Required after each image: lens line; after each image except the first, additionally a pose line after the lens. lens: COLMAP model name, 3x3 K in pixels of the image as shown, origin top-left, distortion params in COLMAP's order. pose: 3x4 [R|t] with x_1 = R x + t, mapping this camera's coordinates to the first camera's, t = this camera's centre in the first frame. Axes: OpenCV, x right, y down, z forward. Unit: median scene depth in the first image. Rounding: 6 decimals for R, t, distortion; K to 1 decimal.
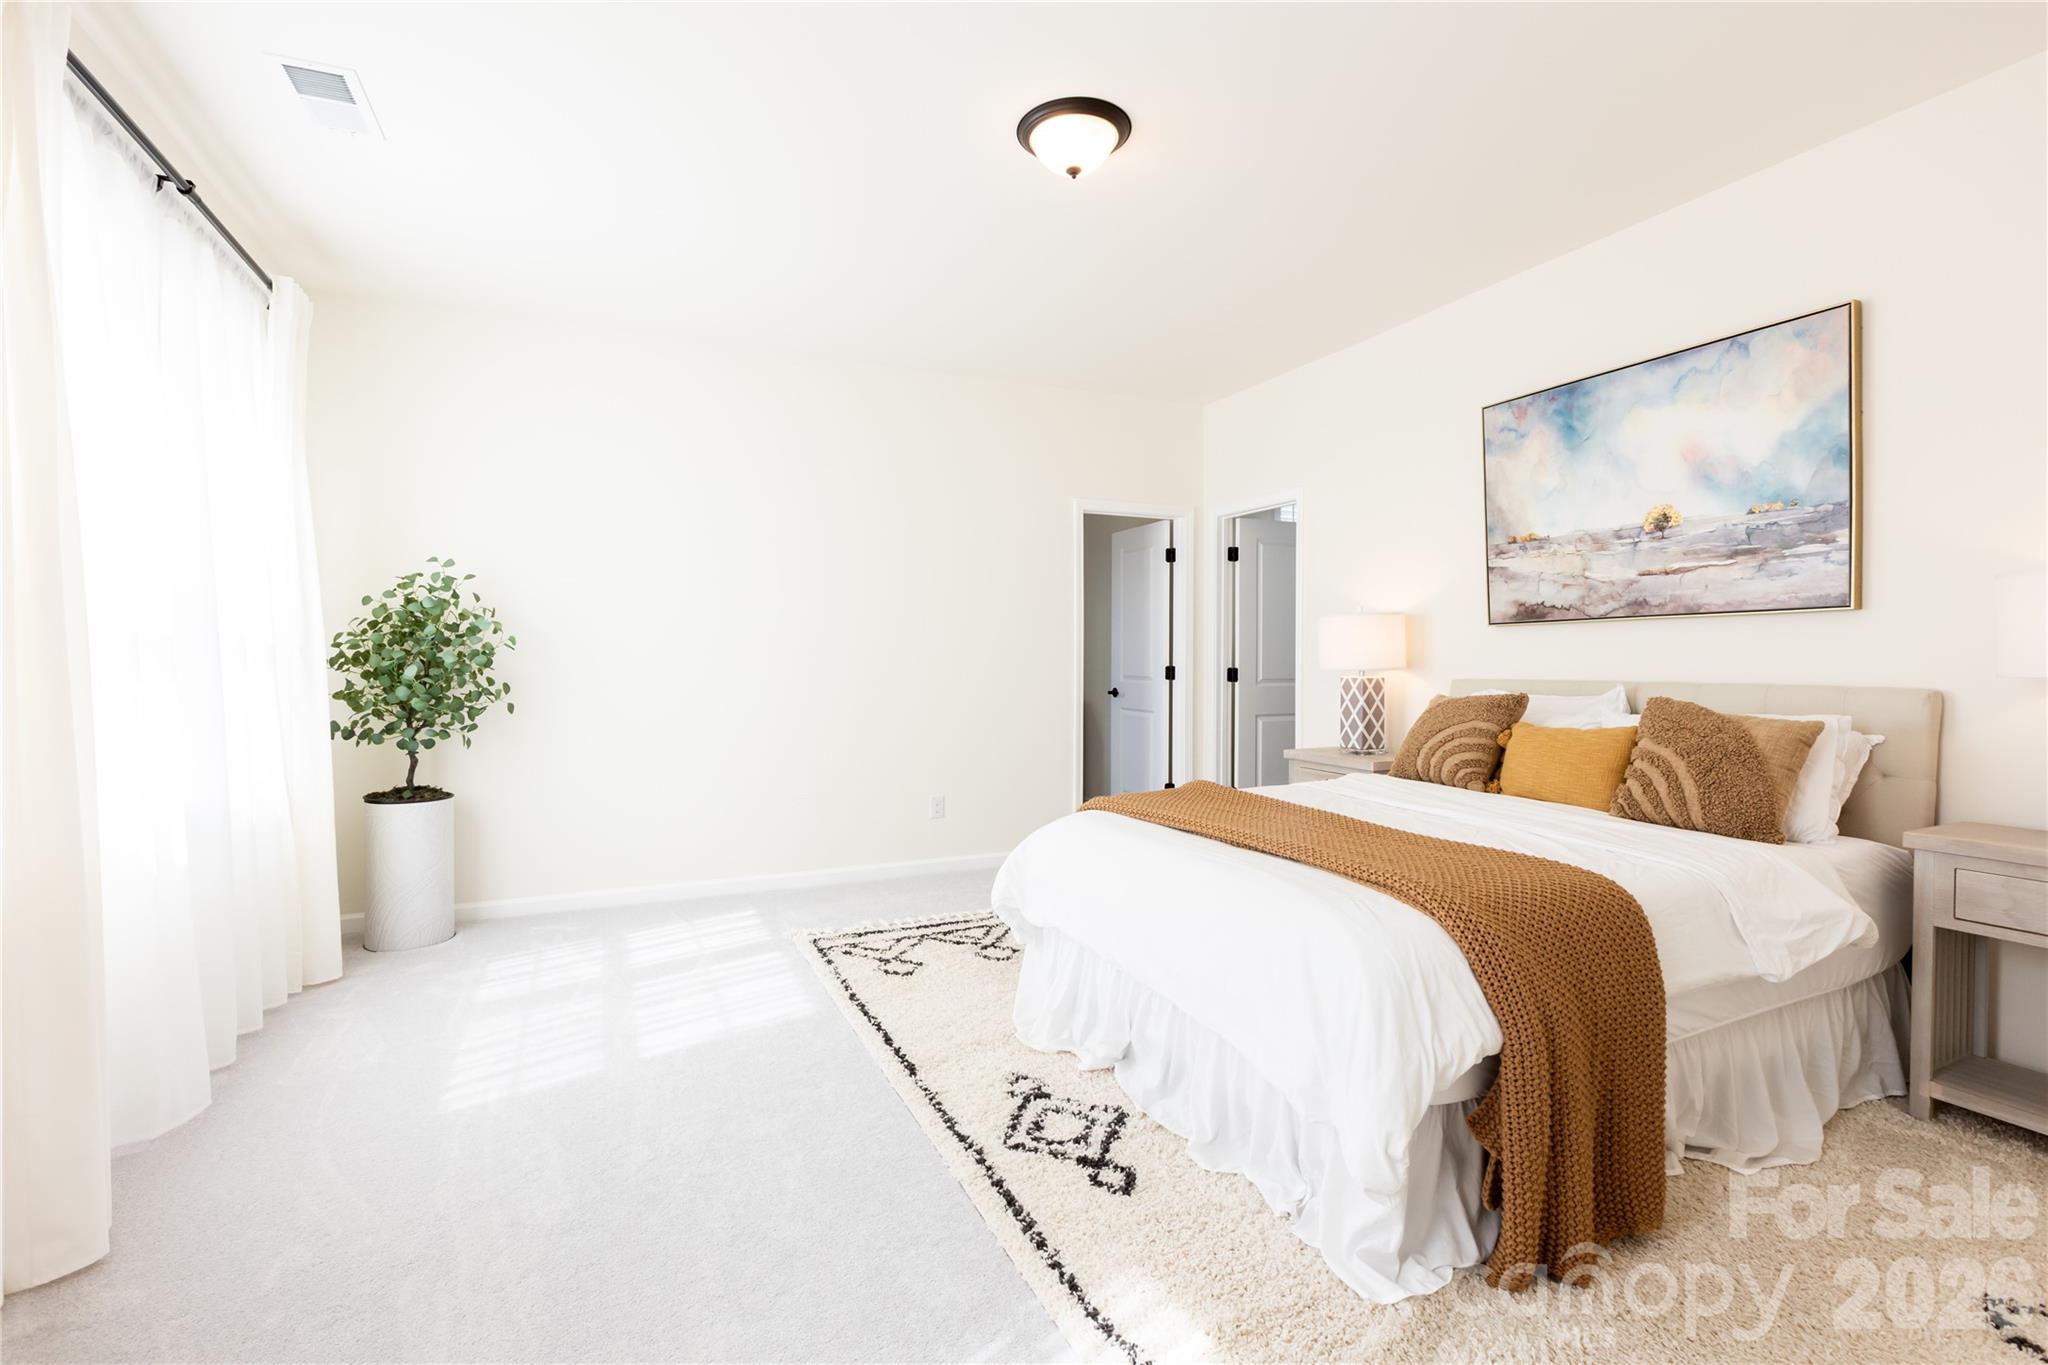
lens RADIAL K [[959.9, 0, 1024.0], [0, 959.9, 682.5], [0, 0, 1]] dist [-0.003040, 0.000047]
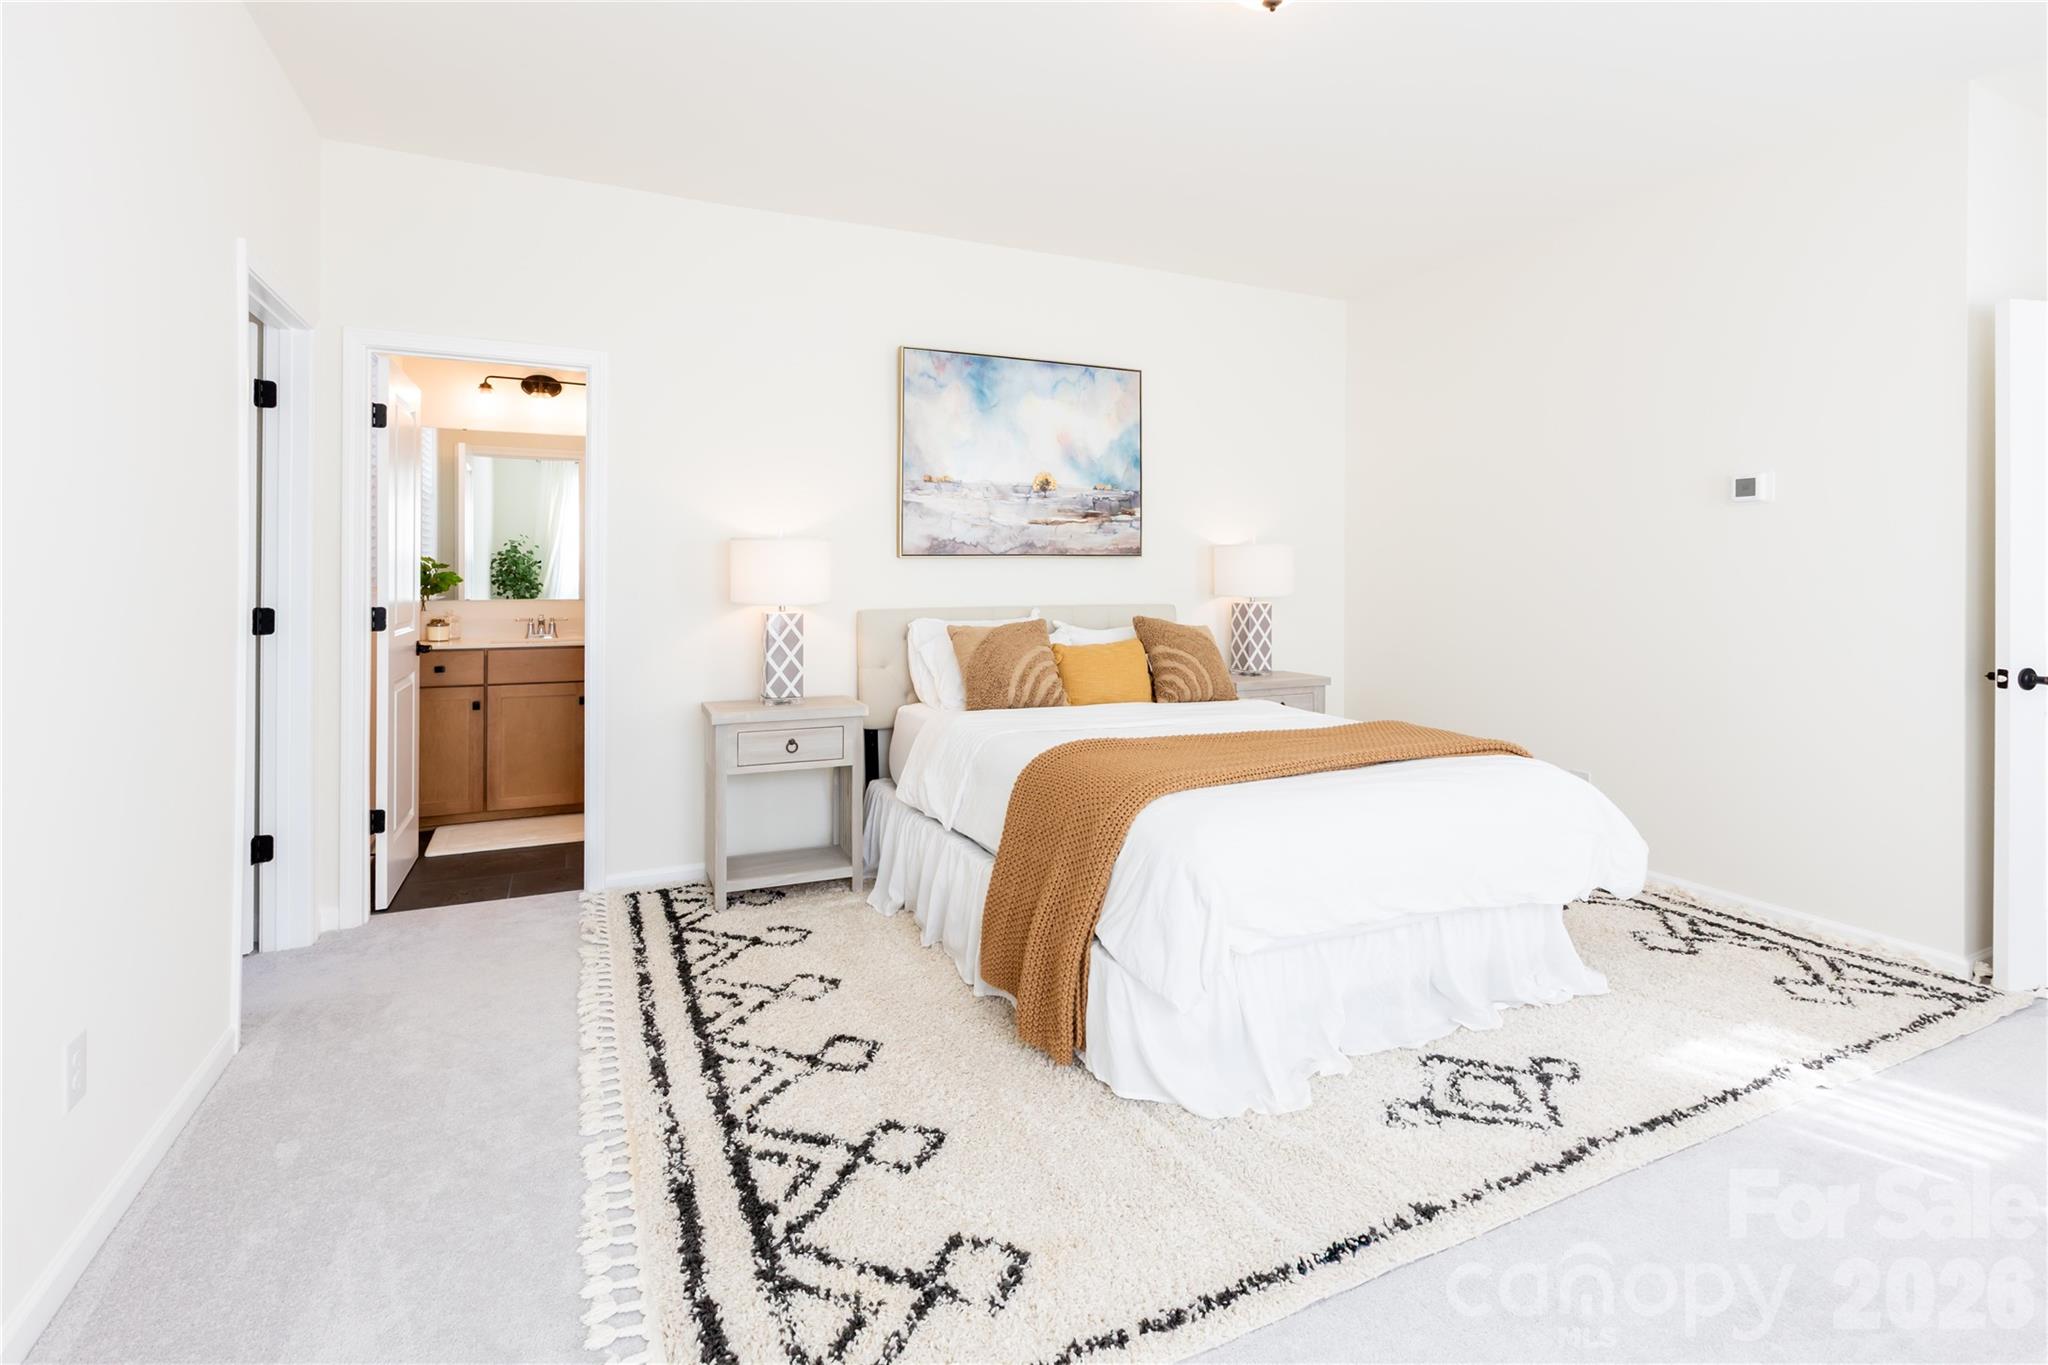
lens RADIAL K [[940.9, 0, 1024.4], [0, 940.9, 575.0], [0, 0, 1]] dist [-0.000949, 0.000130]
pose [[-0.022538, 0.001347, 0.999745, -0.637876], [0.024751, 0.999693, -0.000789, -0.042619], [-0.999440, 0.024727, -0.022564, 1.062817]]
